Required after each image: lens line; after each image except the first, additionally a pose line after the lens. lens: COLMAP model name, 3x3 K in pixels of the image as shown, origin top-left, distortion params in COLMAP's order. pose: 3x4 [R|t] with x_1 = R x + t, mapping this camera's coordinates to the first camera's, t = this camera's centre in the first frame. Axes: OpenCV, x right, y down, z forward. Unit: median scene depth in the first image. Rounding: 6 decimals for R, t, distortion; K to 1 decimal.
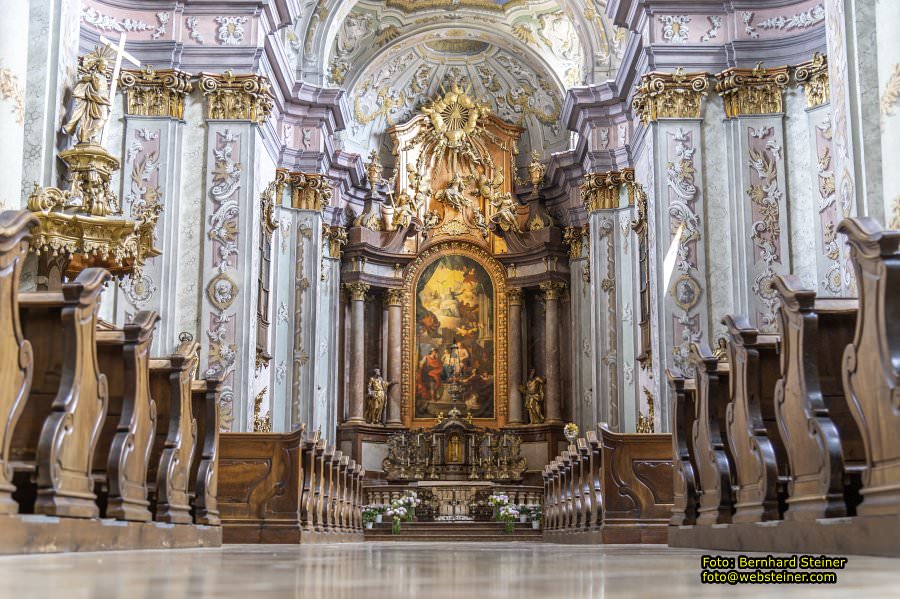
lens RADIAL K [[1161.5, 0, 447.3], [0, 1161.5, 293.1], [0, 0, 1]] dist [0.015352, 0.000000]
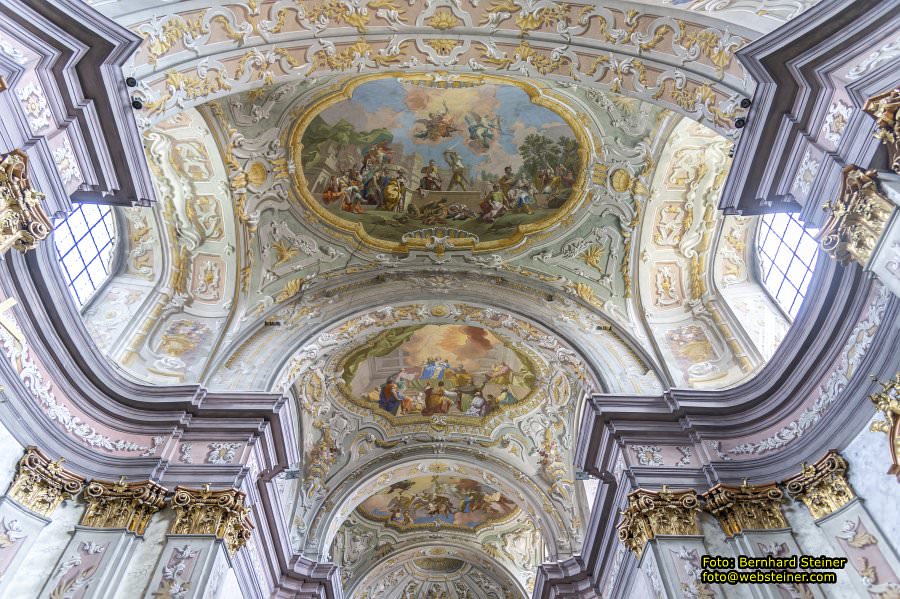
lens RADIAL K [[599.2, 0, 448.9], [0, 599.2, 312.4], [0, 0, 1]] dist [0.027794, -0.015369]
pose [[0.999644, 0.015542, 0.021708, 0.001104], [0.003025, 0.741942, -0.670457, 0.027021], [-0.026526, 0.670284, 0.741631, 0.346929]]
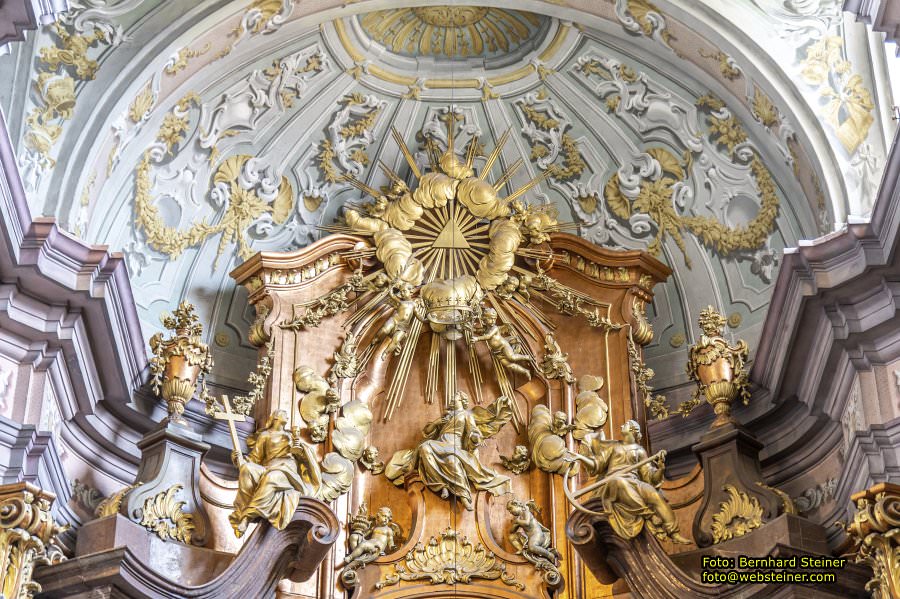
lens RADIAL K [[1883.7, 0, 450.6], [0, 1883.7, 330.8], [0, 0, 1]] dist [-0.023154, 0.000000]
pose [[0.999943, 0.000438, 0.010714, 0.001498], [0.003646, 0.925755, -0.378105, 0.075690], [-0.010084, 0.378123, 0.925701, 0.568758]]
